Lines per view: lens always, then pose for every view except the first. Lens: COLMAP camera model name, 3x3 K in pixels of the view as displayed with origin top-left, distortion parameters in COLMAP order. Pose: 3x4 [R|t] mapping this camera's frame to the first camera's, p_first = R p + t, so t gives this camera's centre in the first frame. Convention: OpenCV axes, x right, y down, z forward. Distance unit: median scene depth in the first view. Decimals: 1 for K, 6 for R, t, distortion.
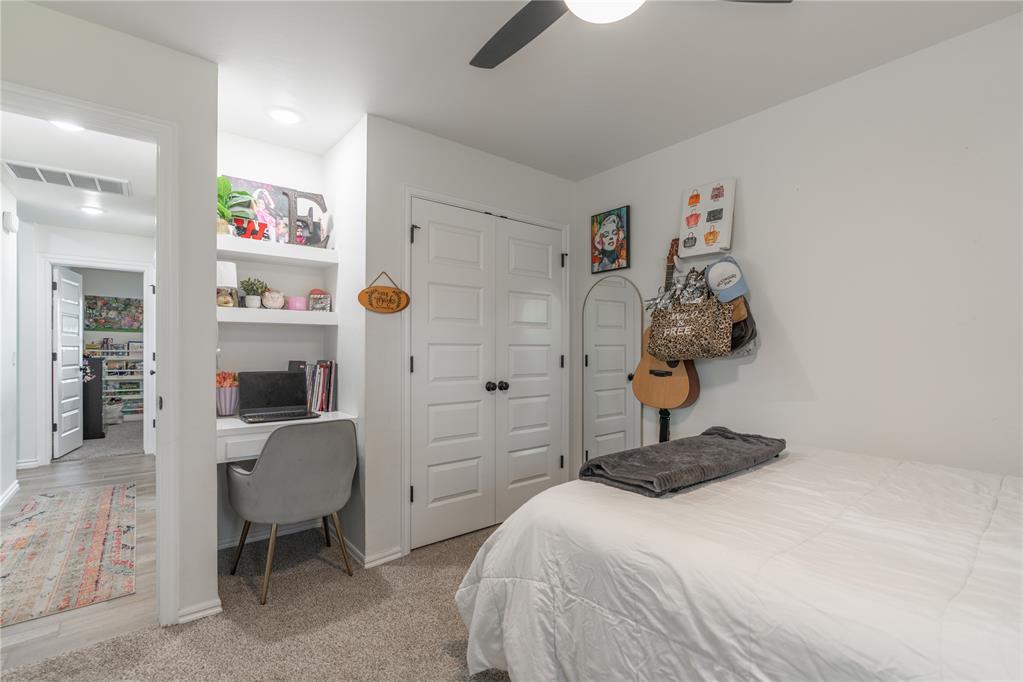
lens RADIAL K [[462.4, 0, 509.2], [0, 462.4, 347.5], [0, 0, 1]] dist [0.004149, -0.007607]
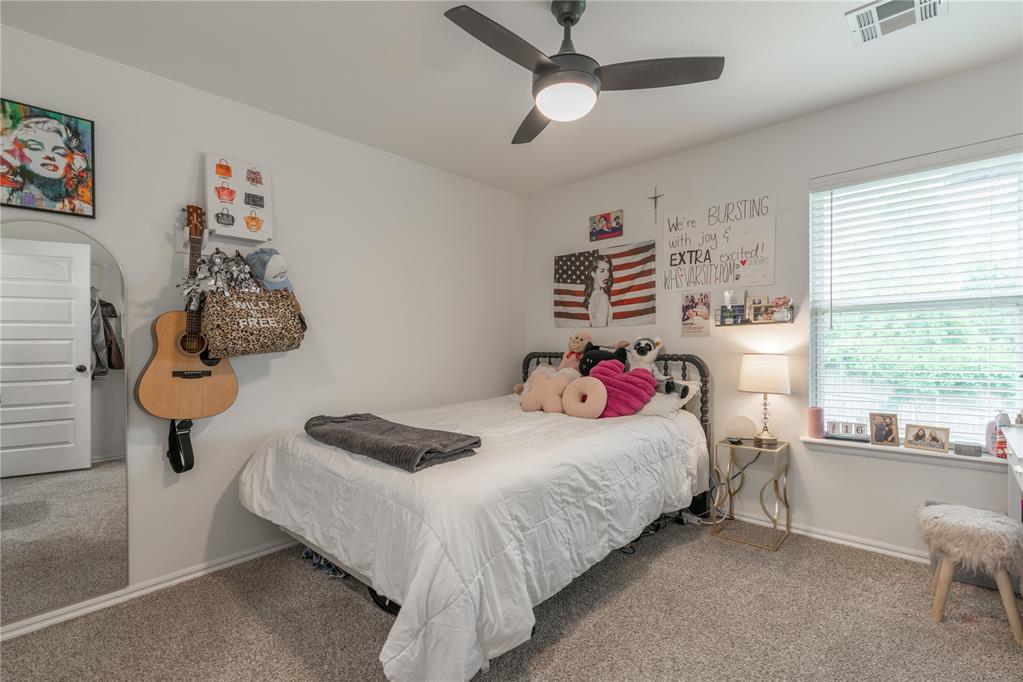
lens RADIAL K [[462.4, 0, 515.1], [0, 462.4, 349.2], [0, 0, 1]] dist [0.004149, -0.007607]
pose [[-0.156864, -0.014196, 0.987518, -0.537171], [0.004902, 0.999873, 0.015152, 0.004371], [-0.987608, 0.007217, -0.156775, 0.590884]]
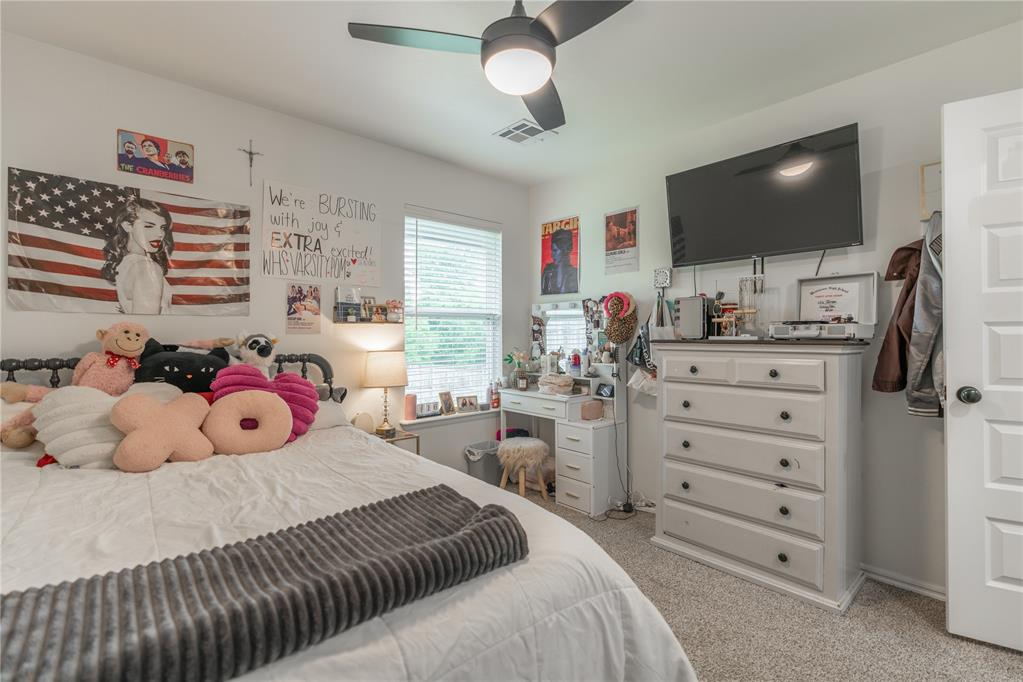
lens RADIAL K [[462.4, 0, 513.5], [0, 462.4, 337.5], [0, 0, 1]] dist [0.004149, -0.007607]
pose [[-0.998375, -0.001718, -0.056953, 0.124954], [-0.001482, 0.999990, -0.004188, 0.005029], [0.056959, -0.004096, -0.998368, 0.996878]]
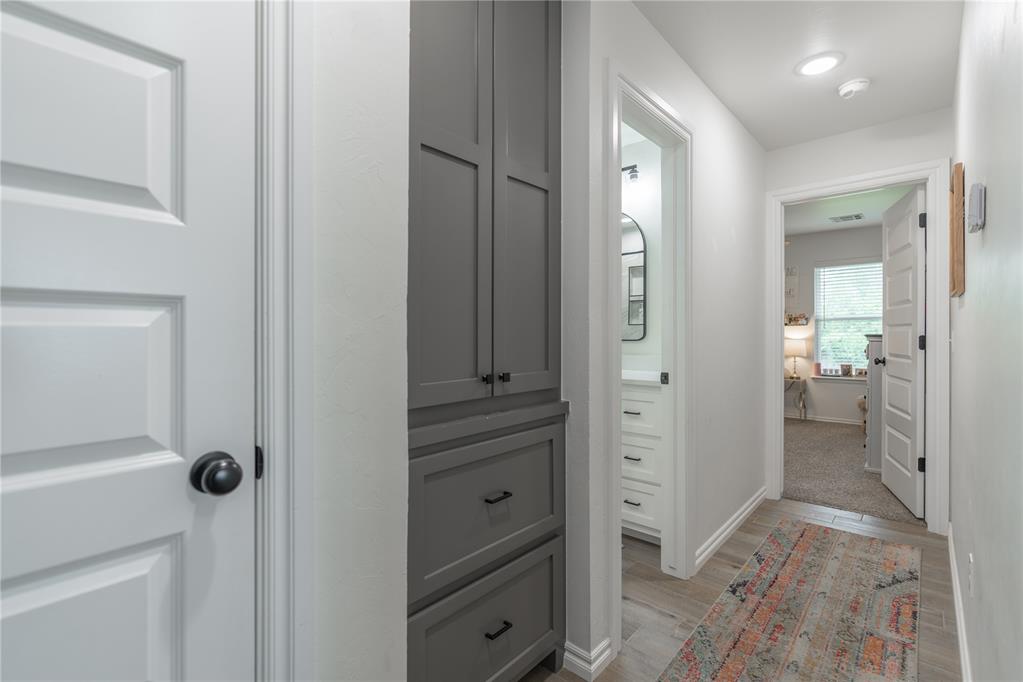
lens RADIAL K [[462.4, 0, 509.9], [0, 462.4, 330.1], [0, 0, 1]] dist [0.004149, -0.007607]
pose [[-0.156771, 0.000089, 0.987635, -1.619566], [-0.005072, 0.999987, -0.000895, -0.001270], [-0.987622, -0.005149, -0.156769, 1.603723]]
